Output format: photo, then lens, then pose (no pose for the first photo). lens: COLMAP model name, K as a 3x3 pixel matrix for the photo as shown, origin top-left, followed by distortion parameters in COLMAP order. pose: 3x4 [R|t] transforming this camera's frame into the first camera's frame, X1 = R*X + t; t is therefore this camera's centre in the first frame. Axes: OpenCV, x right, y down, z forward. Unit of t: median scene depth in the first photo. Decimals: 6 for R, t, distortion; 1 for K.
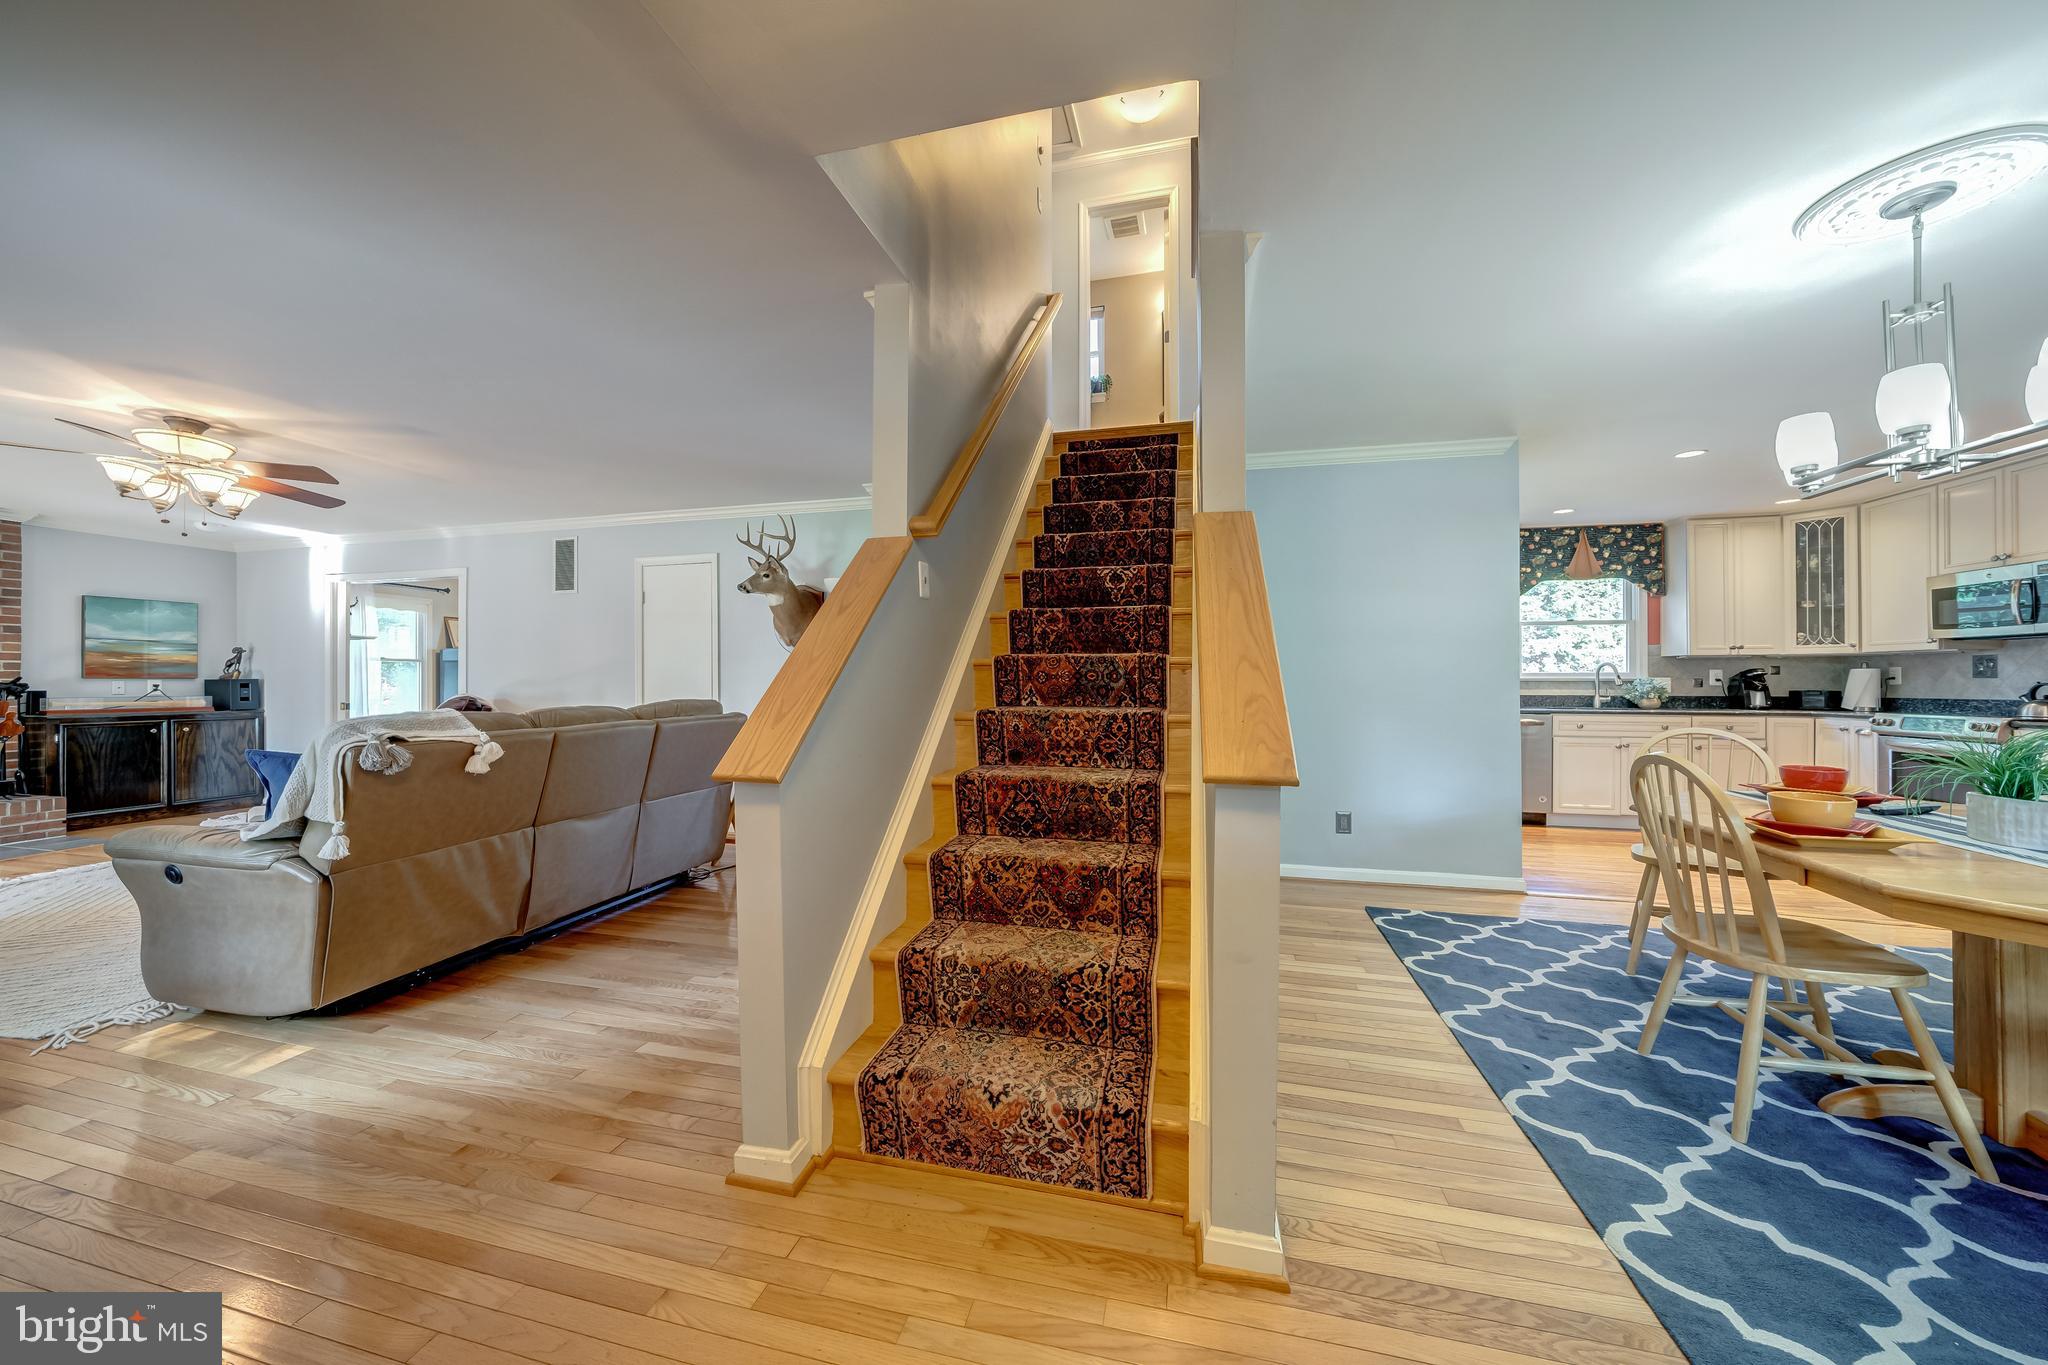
lens RADIAL K [[690.0, 0, 1024.4], [0, 690.0, 677.3], [0, 0, 1]] dist [-0.008332, 0.000045]
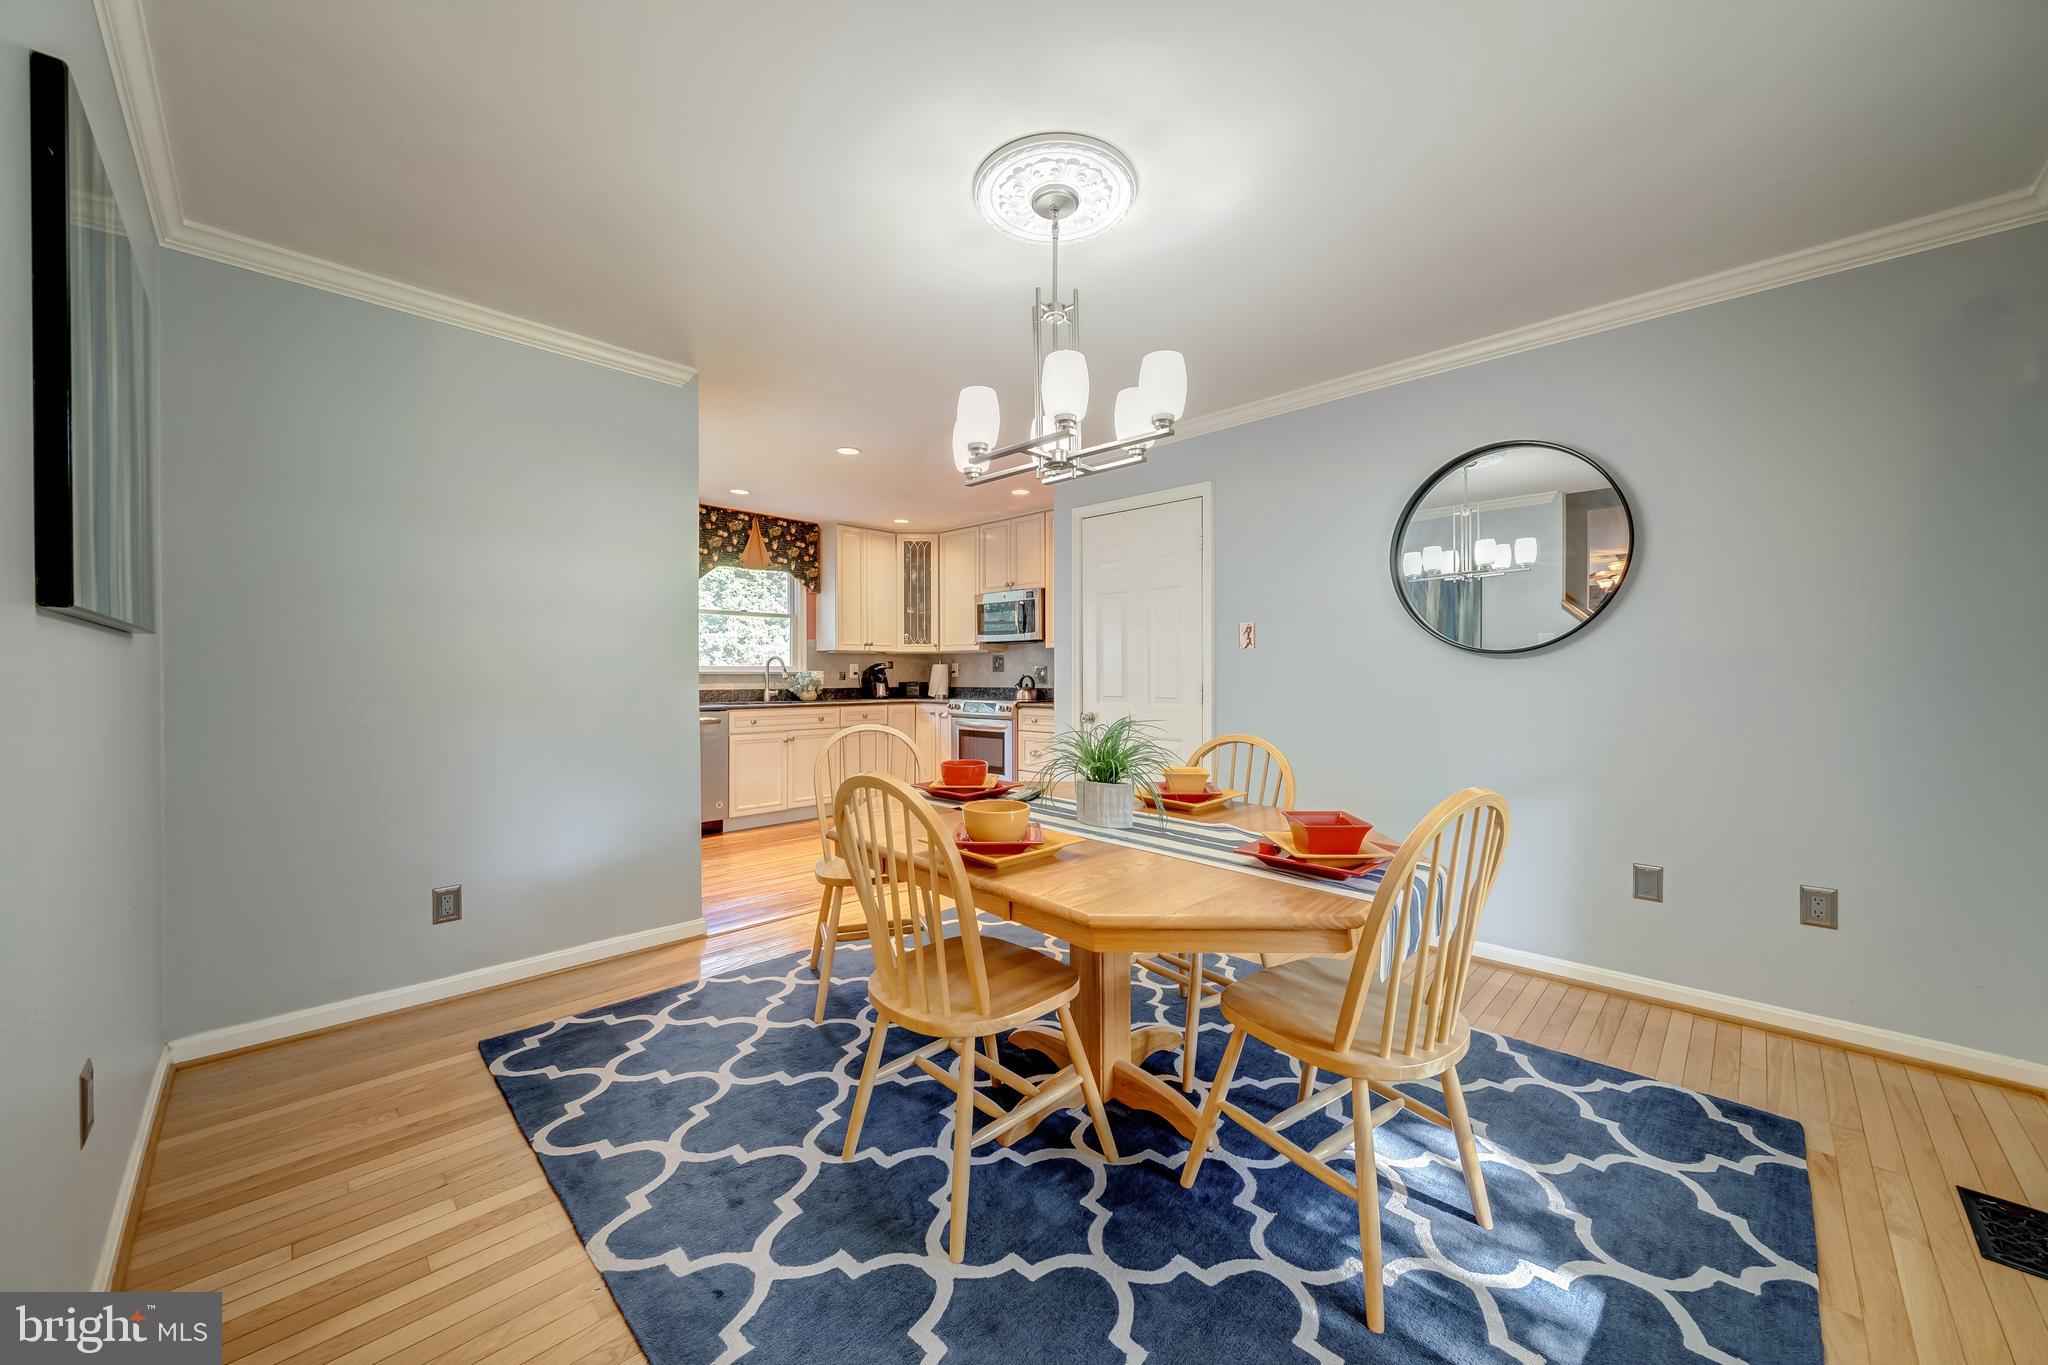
lens RADIAL K [[752.1, 0, 1021.5], [0, 752.1, 676.7], [0, 0, 1]] dist [-0.001832, -0.000074]
pose [[0.509838, -0.004339, 0.860260, 0.115931], [-0.003630, 0.999968, 0.007196, -0.000391], [-0.860263, -0.006791, 0.509805, 0.168075]]
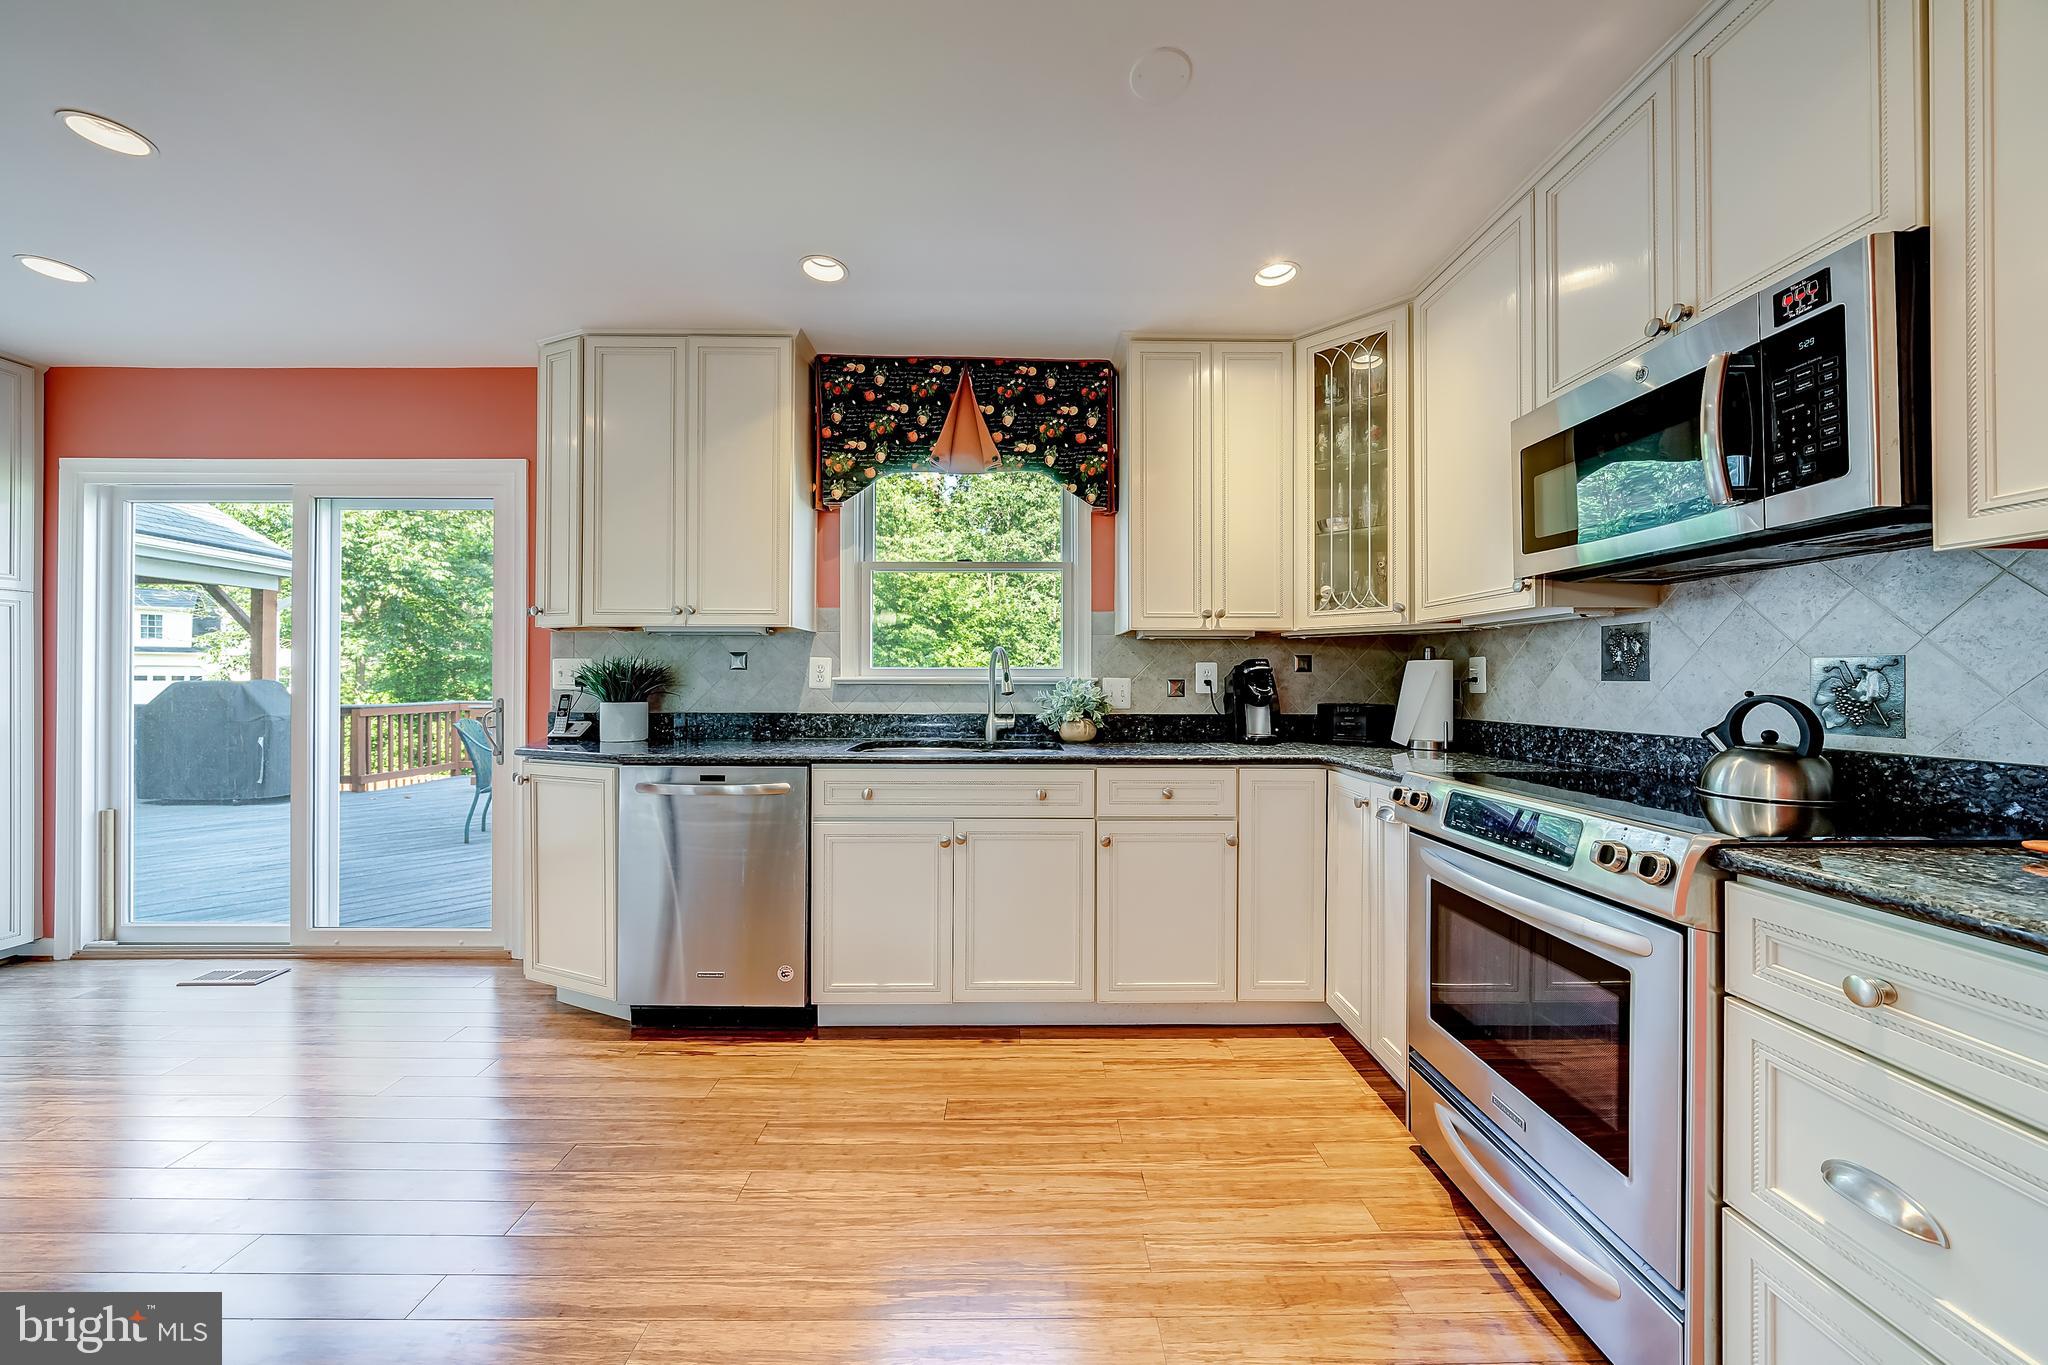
lens RADIAL K [[690.0, 0, 1024.4], [0, 690.0, 677.3], [0, 0, 1]] dist [-0.008332, 0.000045]
pose [[0.968874, 0.000758, 0.247552, 0.886417], [-0.001780, 0.999991, 0.003906, -0.001612], [-0.247547, -0.004225, 0.968867, 0.635217]]
